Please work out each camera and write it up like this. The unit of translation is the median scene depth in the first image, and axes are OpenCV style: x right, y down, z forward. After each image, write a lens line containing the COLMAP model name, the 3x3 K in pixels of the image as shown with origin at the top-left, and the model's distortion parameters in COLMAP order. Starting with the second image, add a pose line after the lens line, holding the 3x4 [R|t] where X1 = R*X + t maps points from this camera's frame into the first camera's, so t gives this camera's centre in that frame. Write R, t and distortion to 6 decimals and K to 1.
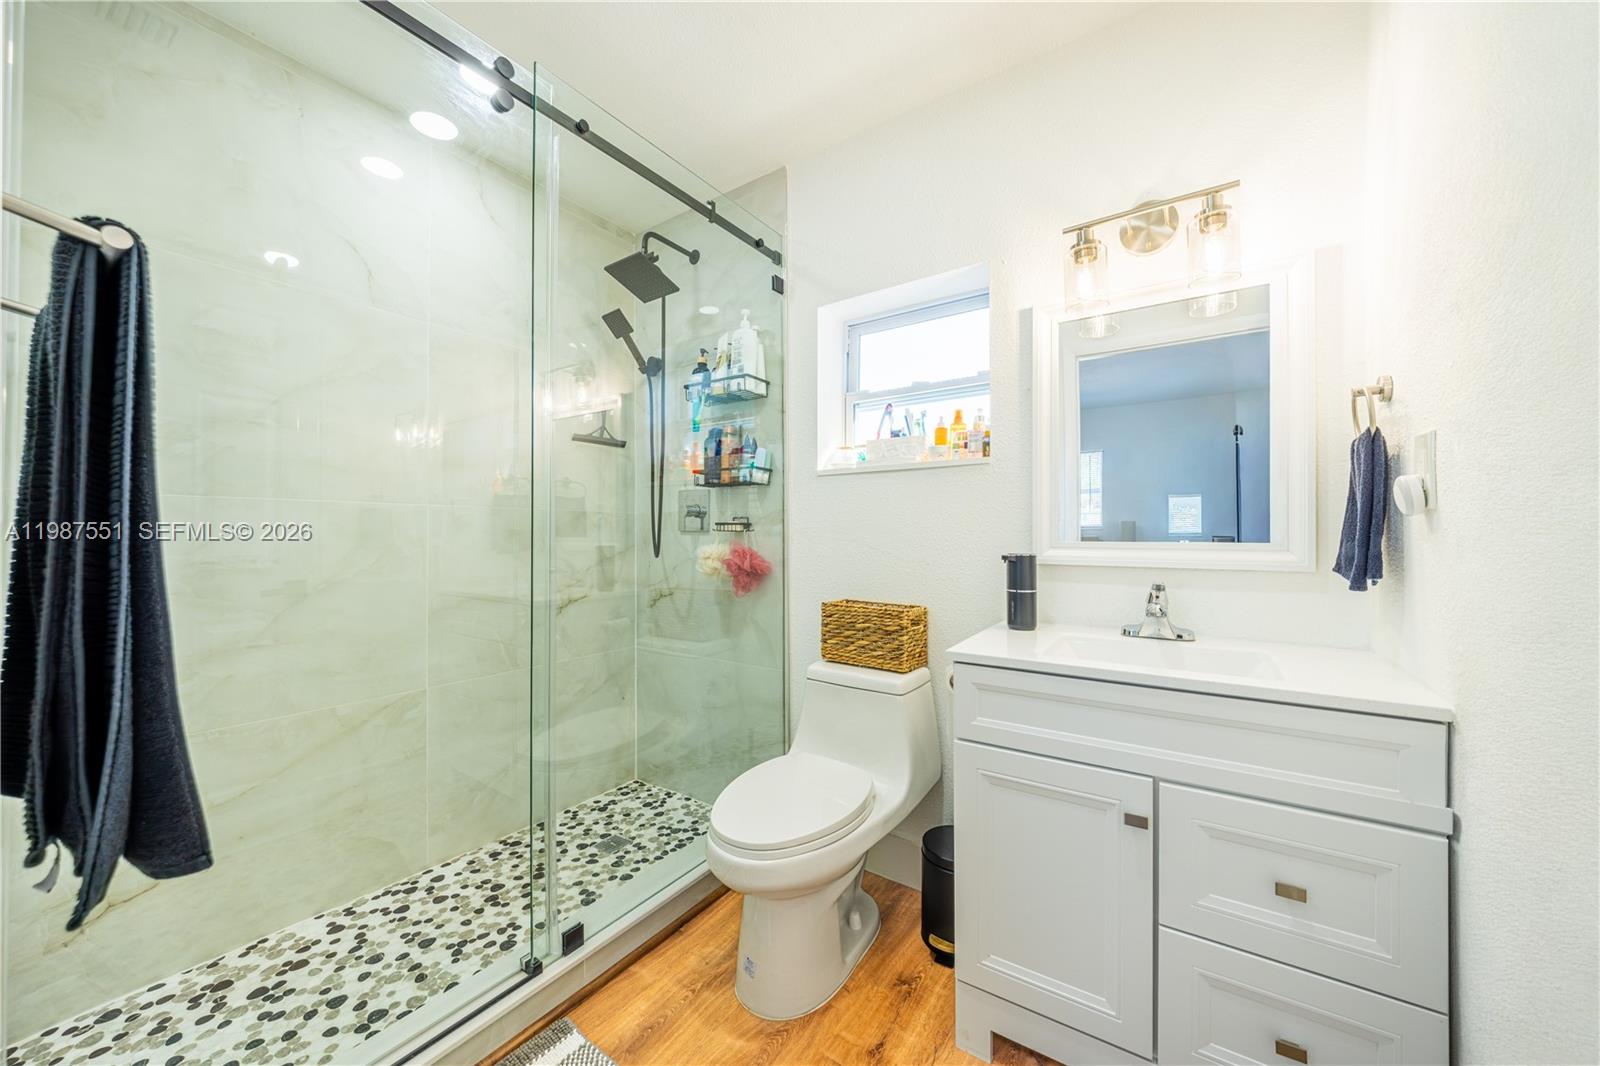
lens RADIAL K [[574.4, 0, 791.9], [0, 574.4, 530.2], [0, 0, 1]] dist [-0.009787, -0.000246]
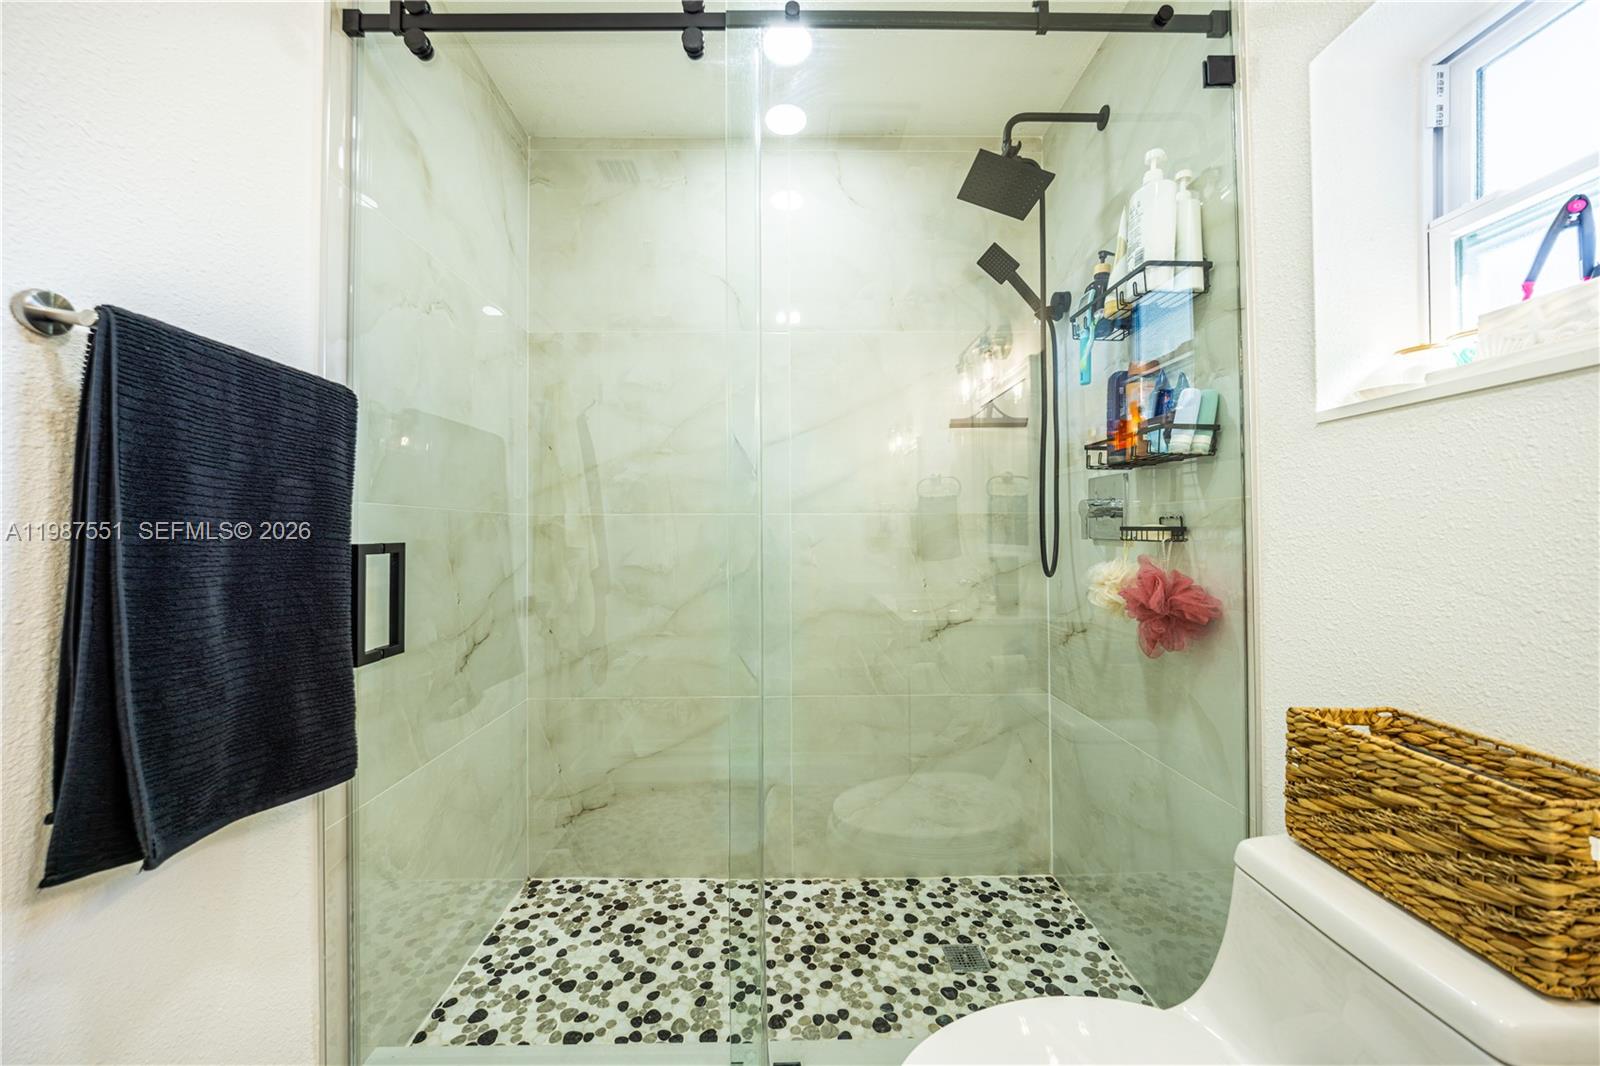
lens RADIAL K [[574.4, 0, 796.9], [0, 574.4, 529.5], [0, 0, 1]] dist [-0.009787, -0.000246]
pose [[0.586381, -0.008624, -0.809989, 0.166523], [0.012252, 0.999923, -0.001776, -0.014206], [0.809942, -0.008883, 0.586442, 0.383363]]
